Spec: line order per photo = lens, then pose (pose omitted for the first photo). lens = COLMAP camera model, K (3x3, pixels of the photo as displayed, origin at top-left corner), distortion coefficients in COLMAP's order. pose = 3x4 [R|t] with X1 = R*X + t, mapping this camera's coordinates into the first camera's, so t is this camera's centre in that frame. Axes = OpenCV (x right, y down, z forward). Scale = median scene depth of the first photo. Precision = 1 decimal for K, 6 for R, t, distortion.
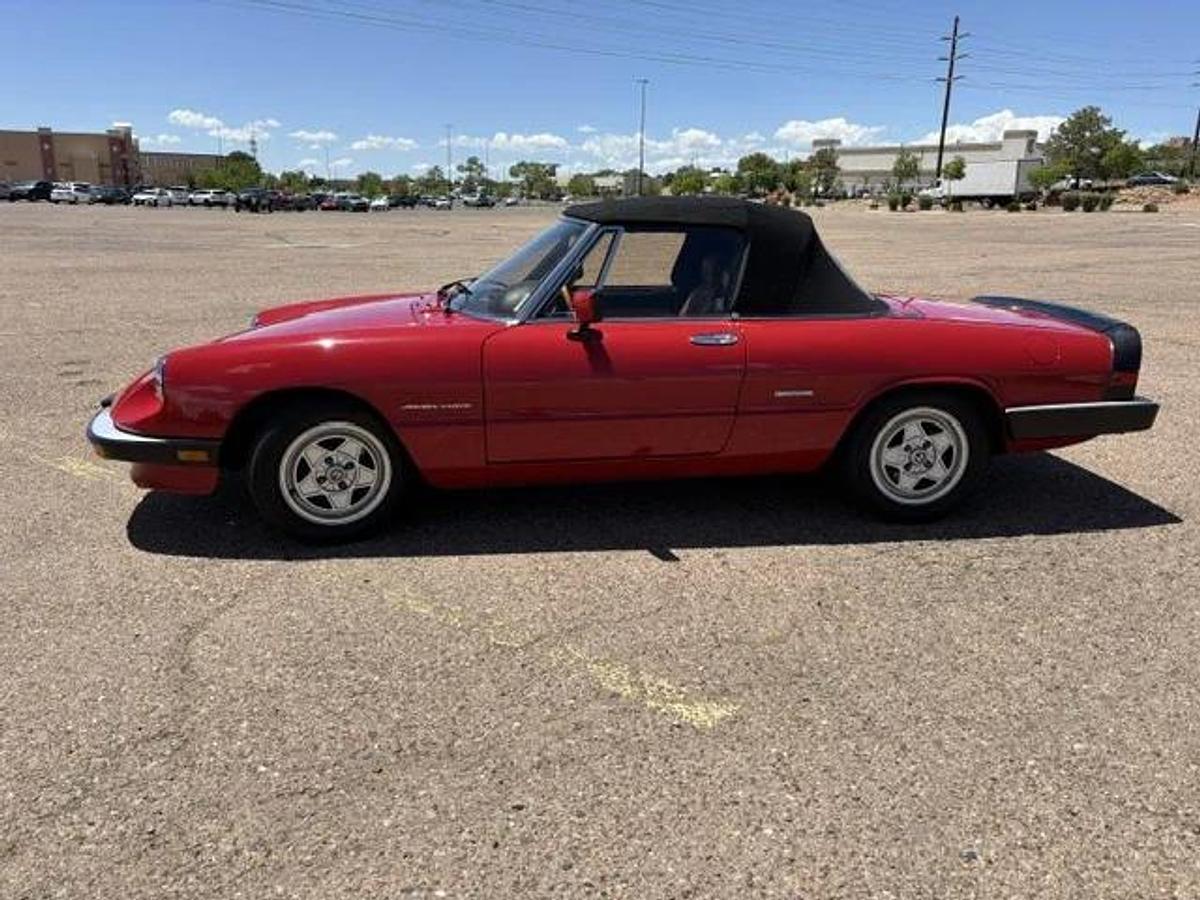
lens RADIAL K [[908.0, 0, 602.9], [0, 908.0, 469.1], [0, 0, 1]] dist [0.061172, -0.078009]
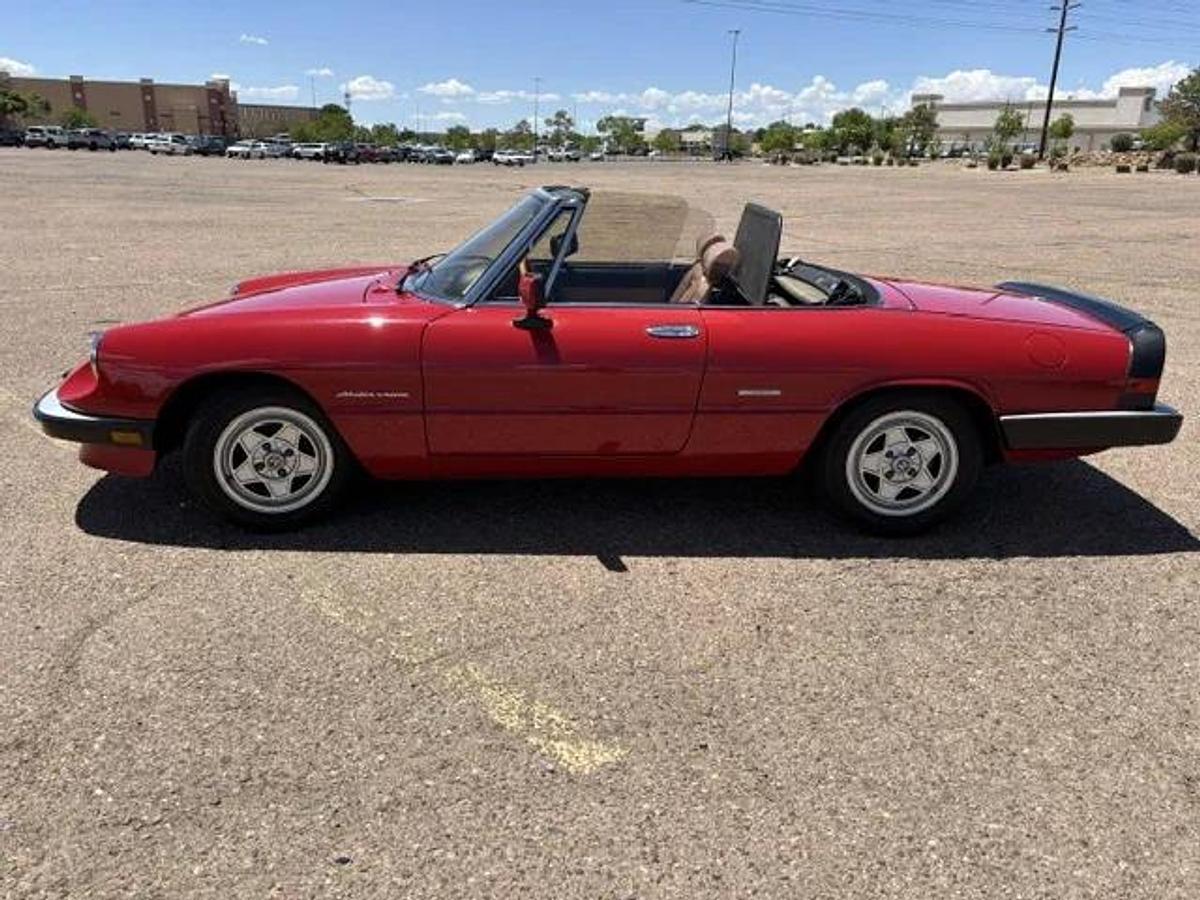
lens RADIAL K [[908.0, 0, 602.9], [0, 908.0, 469.1], [0, 0, 1]] dist [0.061172, -0.078009]
pose [[0.995728, 0.039404, -0.083506, 0.124275], [-0.035688, 0.998325, 0.045543, -0.039375], [0.085161, -0.042369, 0.995466, 0.067547]]
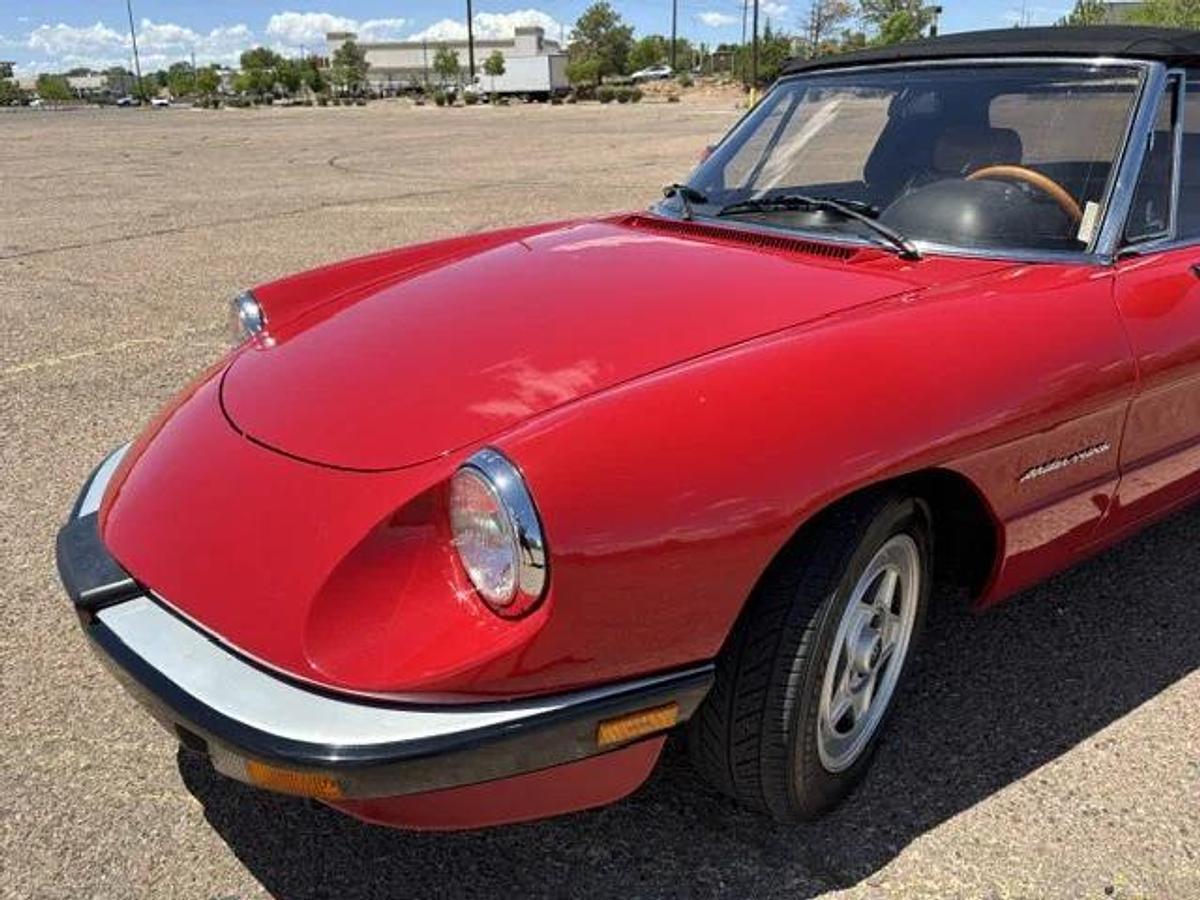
lens RADIAL K [[909.1, 0, 600.2], [0, 909.1, 452.9], [0, 0, 1]] dist [0.057983, -0.072330]
pose [[0.881817, -0.189806, 0.431709, -0.543128], [0.154120, 0.981152, 0.116567, -0.150292], [-0.445697, -0.036256, 0.894449, 0.621167]]
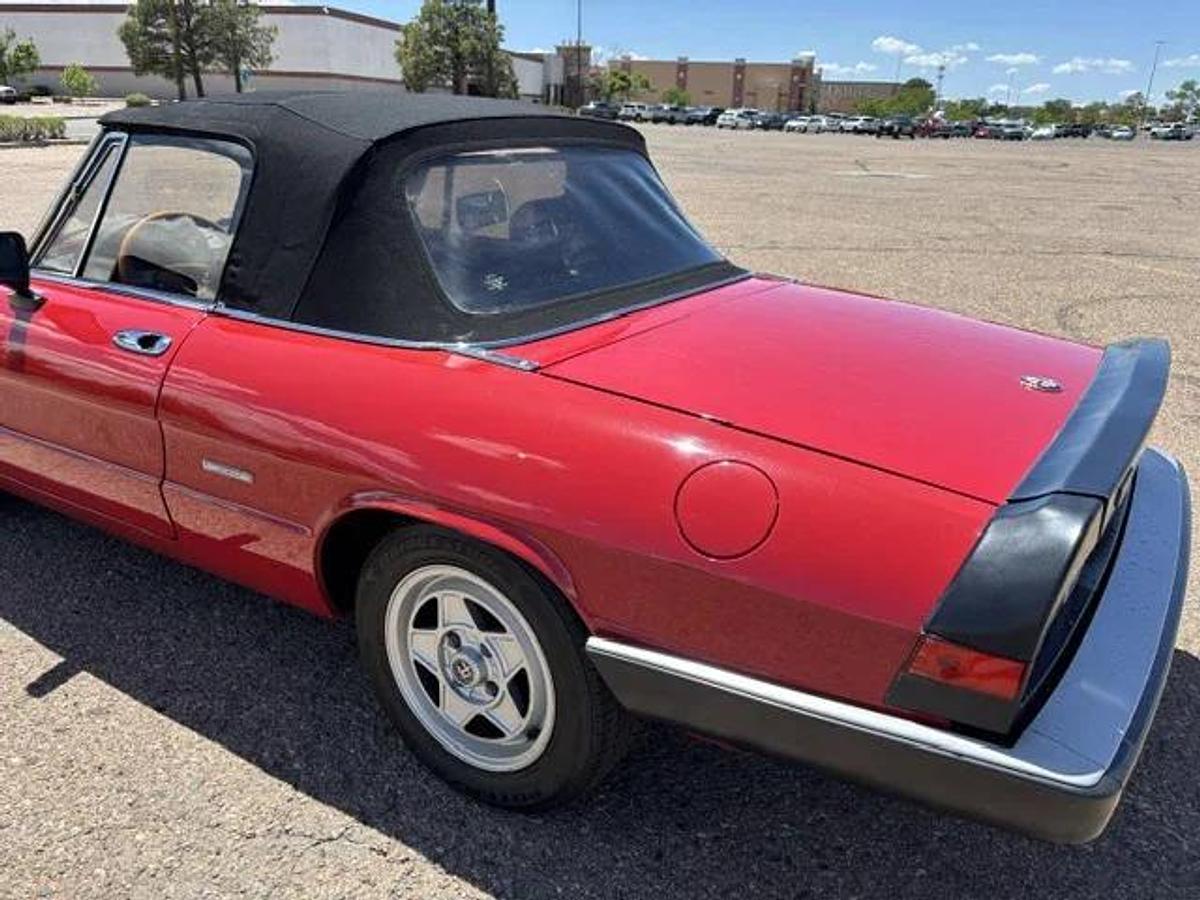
lens RADIAL K [[913.1, 0, 600.0], [0, 913.1, 450.0], [0, 0, 1]] dist [0.036694, -0.053244]
pose [[0.779718, 0.223029, -0.585062, 0.635777], [-0.192882, 0.974526, 0.114439, -0.183223], [0.595681, 0.023618, 0.802874, 0.666174]]
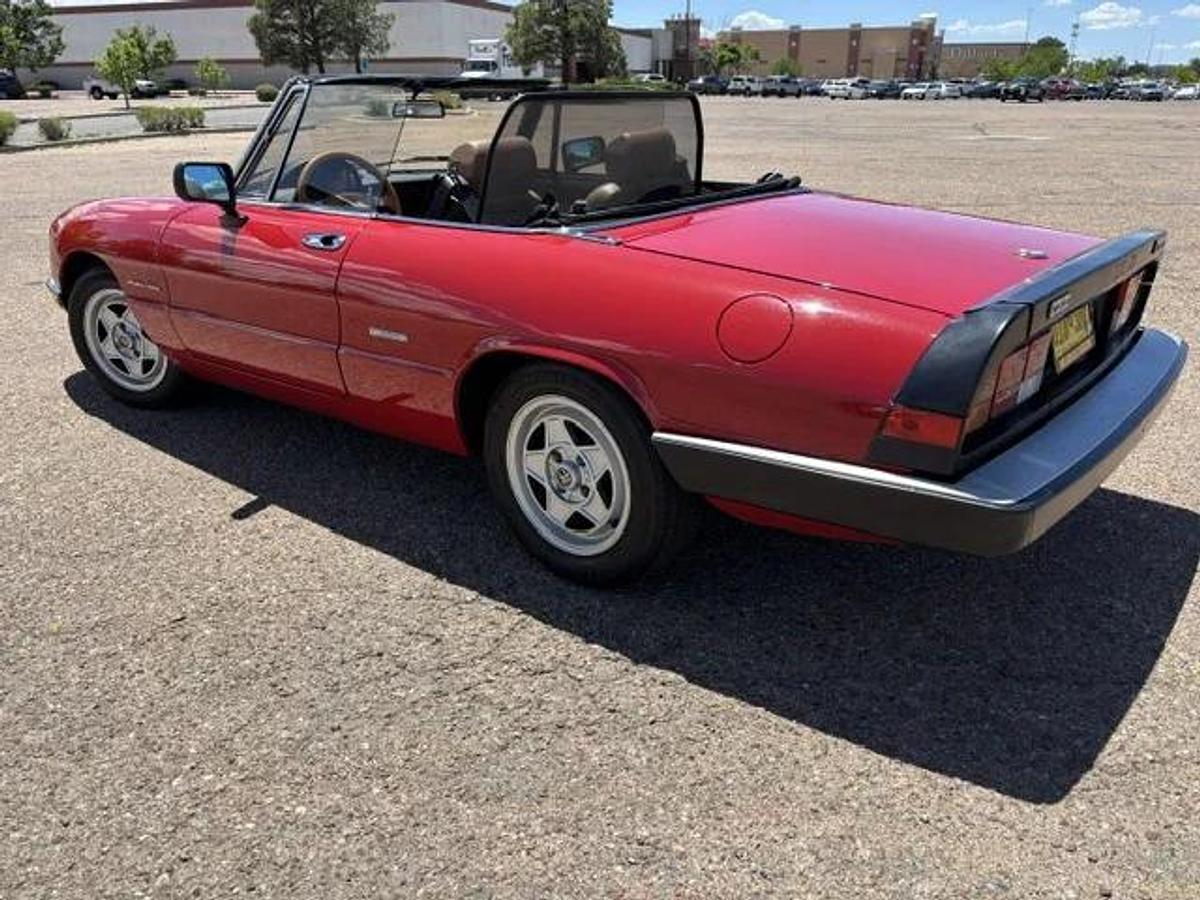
lens RADIAL K [[909.1, 0, 600.2], [0, 909.1, 452.9], [0, 0, 1]] dist [0.057983, -0.072330]
pose [[0.705681, 0.243411, -0.665406, 0.752238], [-0.183944, 0.969875, 0.159710, -0.127109], [0.684236, 0.009694, 0.729196, 0.573312]]
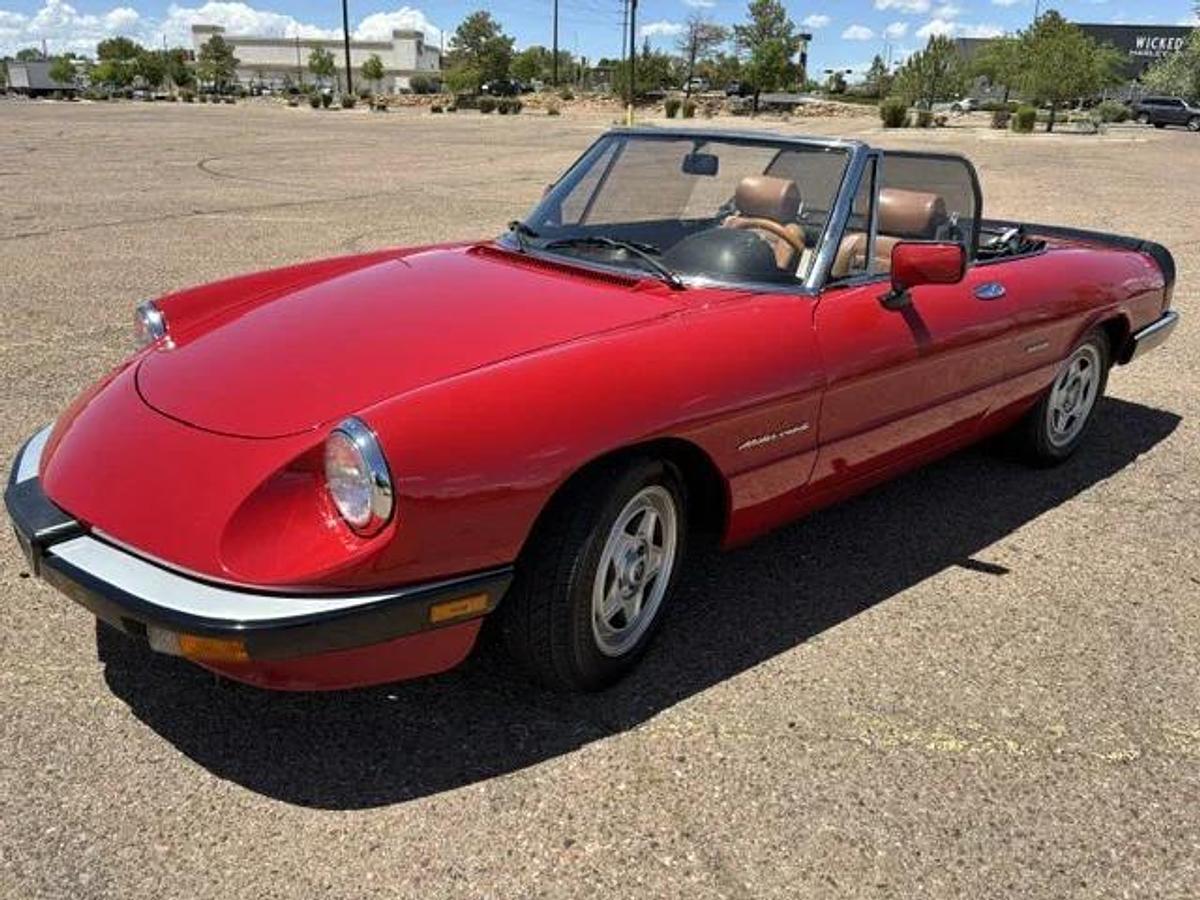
lens RADIAL K [[908.0, 0, 602.9], [0, 908.0, 469.1], [0, 0, 1]] dist [0.061172, -0.078009]
pose [[0.818132, -0.196579, 0.540386, -0.590259], [0.142247, 0.979731, 0.141042, -0.142413], [-0.557159, -0.038523, 0.829512, 0.469771]]
